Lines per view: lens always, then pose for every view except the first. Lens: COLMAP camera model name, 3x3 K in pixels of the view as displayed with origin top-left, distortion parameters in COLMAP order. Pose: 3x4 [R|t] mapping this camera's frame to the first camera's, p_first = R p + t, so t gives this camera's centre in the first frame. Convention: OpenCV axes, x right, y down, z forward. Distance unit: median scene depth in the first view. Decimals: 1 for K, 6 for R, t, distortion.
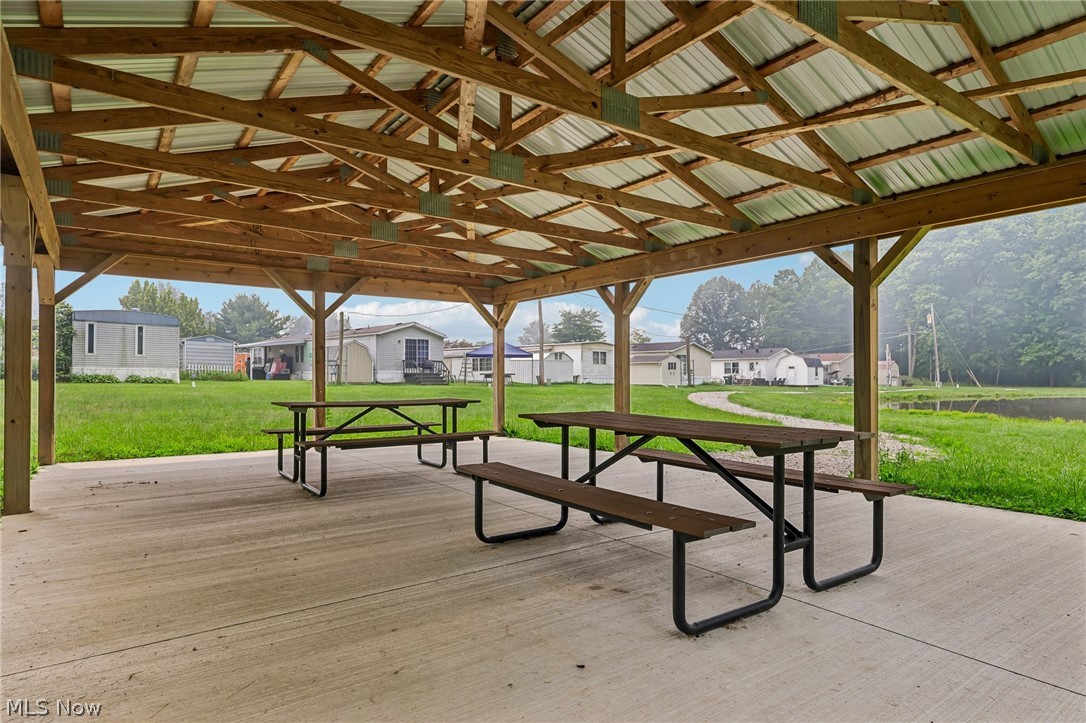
lens RADIAL K [[611.3, 0, 539.1], [0, 611.3, 367.5], [0, 0, 1]] dist [-0.000862, 0.000379]
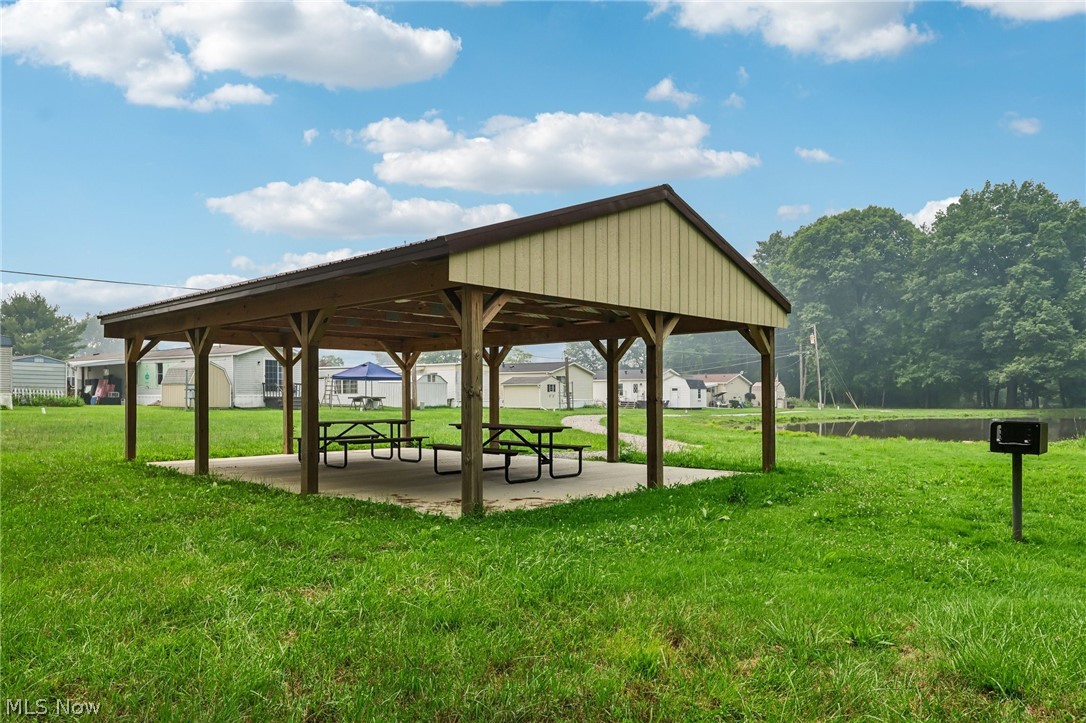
lens RADIAL K [[769.2, 0, 539.0], [0, 769.2, 371.9], [0, 0, 1]] dist [0.024676, 0.002269]
pose [[0.982967, 0.004436, 0.183730, -0.020950], [-0.001174, 0.999840, -0.017858, -0.006431], [-0.183779, 0.017338, 0.982815, -0.176445]]
